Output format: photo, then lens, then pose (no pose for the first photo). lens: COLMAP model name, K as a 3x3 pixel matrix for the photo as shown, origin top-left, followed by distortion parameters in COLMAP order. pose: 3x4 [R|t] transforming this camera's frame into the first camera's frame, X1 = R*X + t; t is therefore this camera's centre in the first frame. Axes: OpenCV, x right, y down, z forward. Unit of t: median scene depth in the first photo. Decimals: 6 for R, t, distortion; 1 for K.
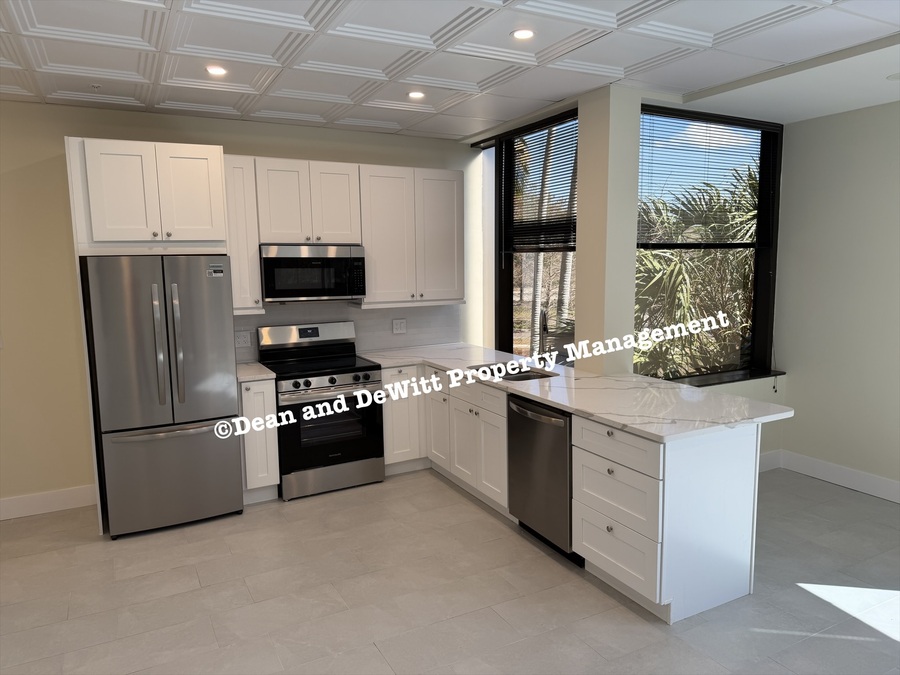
lens RADIAL K [[626.6, 0, 455.0], [0, 626.6, 337.9], [0, 0, 1]] dist [0.064725, -0.068108]
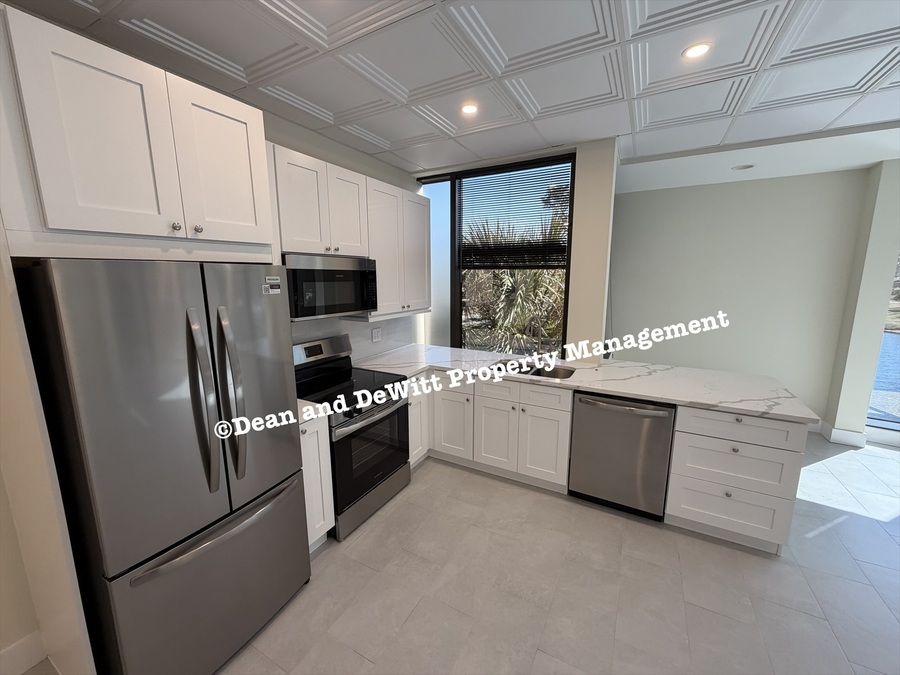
lens RADIAL K [[359.0, 0, 449.9], [0, 359.0, 336.6], [0, 0, 1]] dist [0.001427, -0.000461]
pose [[0.838531, -0.079664, 0.538998, -0.397553], [0.058355, 0.996694, 0.056528, -0.054365], [-0.541720, -0.015948, 0.840408, 0.498104]]
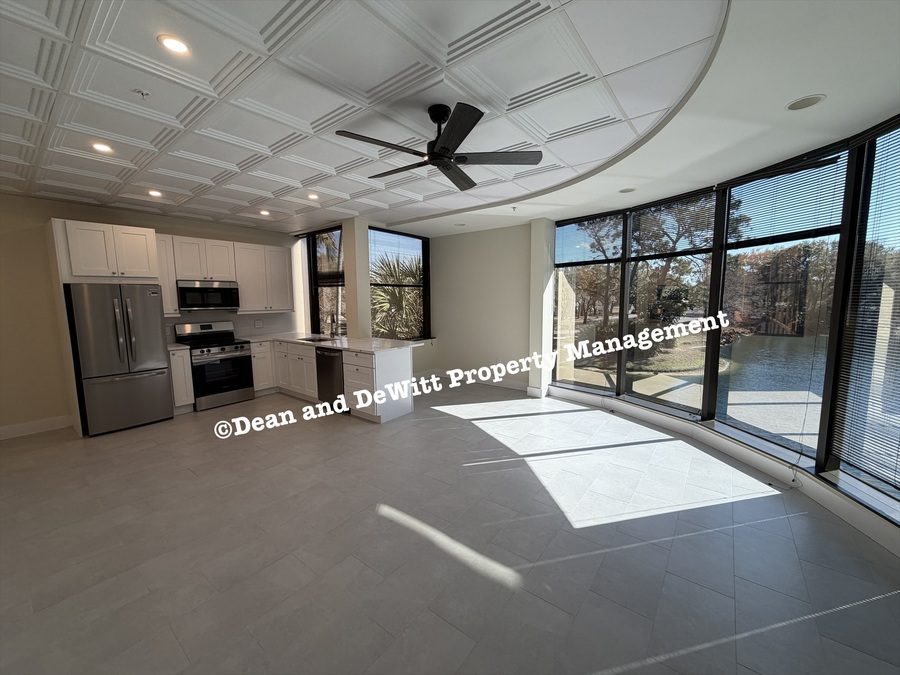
lens RADIAL K [[359.0, 0, 449.5], [0, 359.0, 337.2], [0, 0, 1]] dist [0.001427, -0.000461]
pose [[0.915557, -0.039837, 0.400210, 0.007706], [0.048131, 0.998784, -0.010689, 0.078967], [-0.399298, 0.029049, 0.916361, -0.339763]]
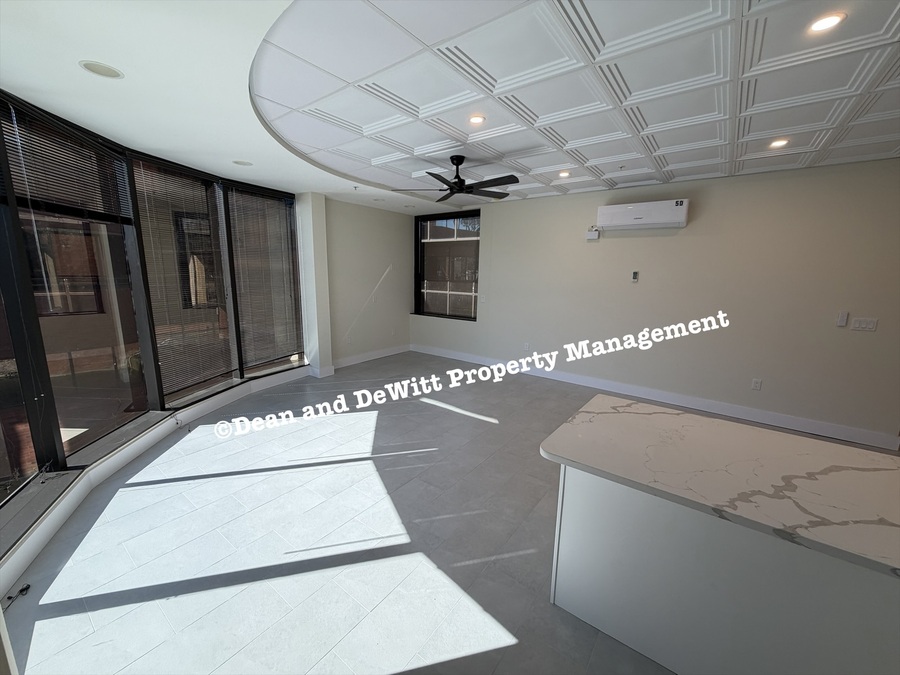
lens RADIAL K [[359.0, 0, 444.6], [0, 359.0, 341.2], [0, 0, 1]] dist [0.001427, -0.000461]
pose [[-0.914964, 0.069623, -0.397485, 0.595419], [-0.062612, 0.948582, 0.310278, -0.115964], [0.398649, 0.308781, -0.863559, 0.942764]]
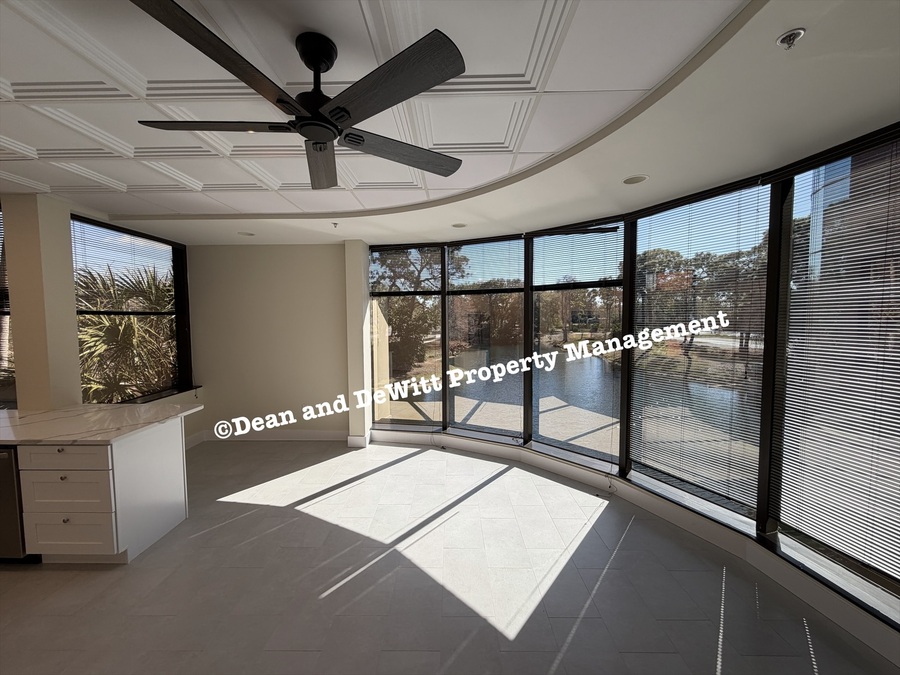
lens RADIAL K [[359.0, 0, 449.8], [0, 359.0, 337.1], [0, 0, 1]] dist [0.001427, -0.000461]
pose [[0.483807, -0.041833, 0.874174, -0.009974], [0.109332, 0.993921, -0.012946, 0.007593], [-0.868319, 0.101839, 0.485440, -0.088484]]
